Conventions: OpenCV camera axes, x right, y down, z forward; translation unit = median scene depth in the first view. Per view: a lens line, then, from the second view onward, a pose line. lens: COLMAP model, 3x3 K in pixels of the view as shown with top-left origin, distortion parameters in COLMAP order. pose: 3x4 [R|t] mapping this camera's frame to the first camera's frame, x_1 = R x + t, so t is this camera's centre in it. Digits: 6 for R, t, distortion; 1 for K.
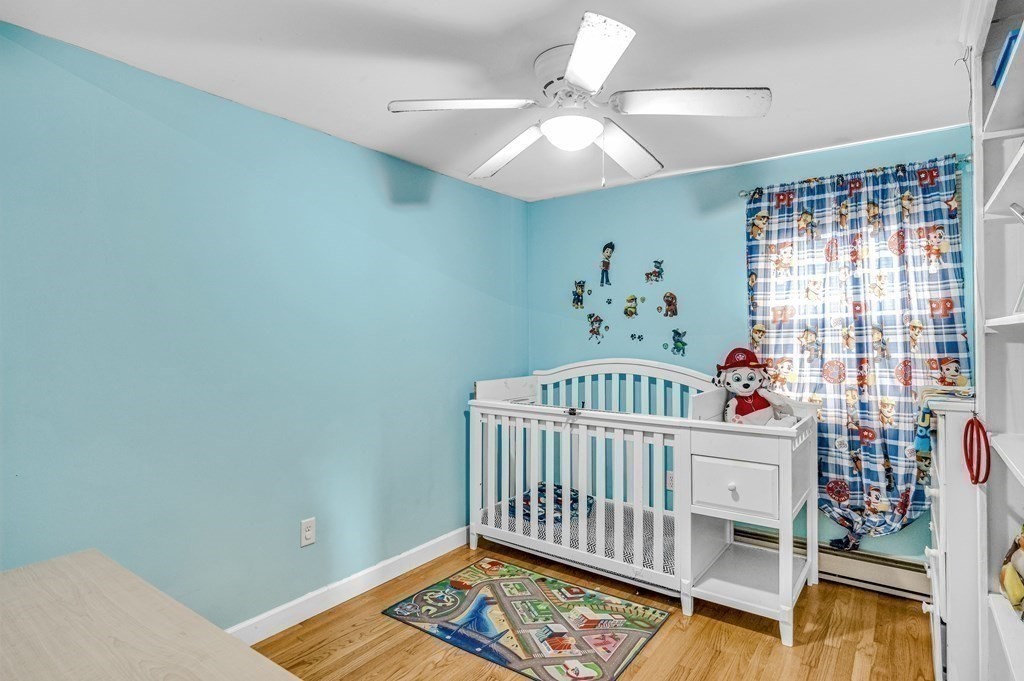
lens RADIAL K [[549.7, 0, 510.9], [0, 549.7, 334.0], [0, 0, 1]] dist [0.000328, -0.000130]
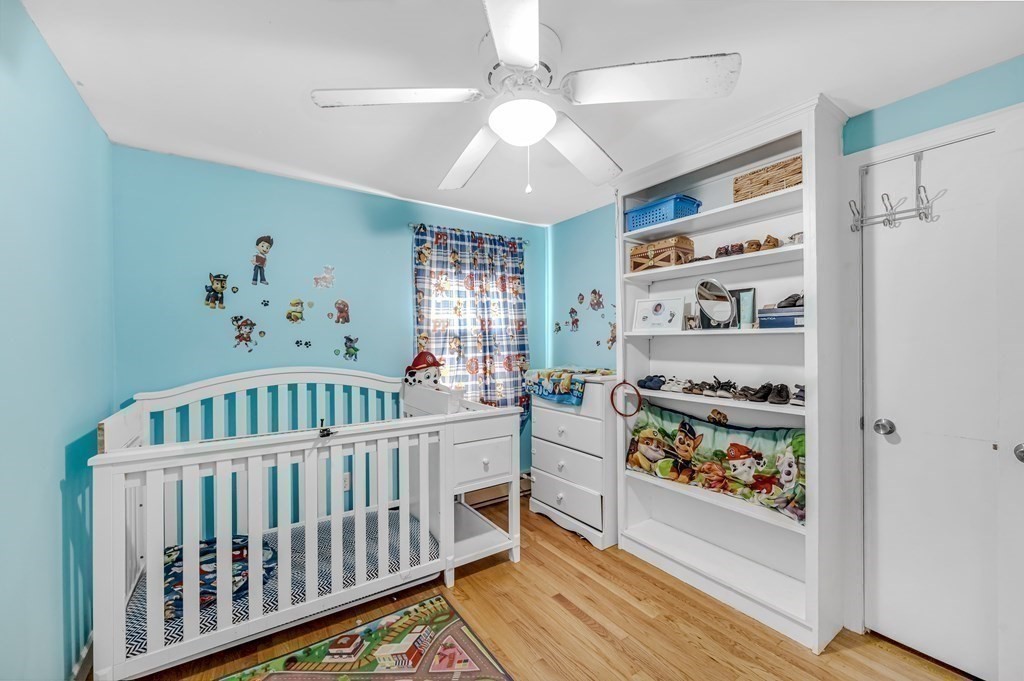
lens RADIAL K [[402.1, 0, 510.7], [0, 402.1, 341.2], [0, 0, 1]] dist [0.000590, 0.000073]
pose [[0.339327, -0.002318, 0.940665, -0.357773], [0.002579, 0.999995, 0.001533, 0.001735], [-0.940665, 0.001906, 0.339332, 0.511995]]
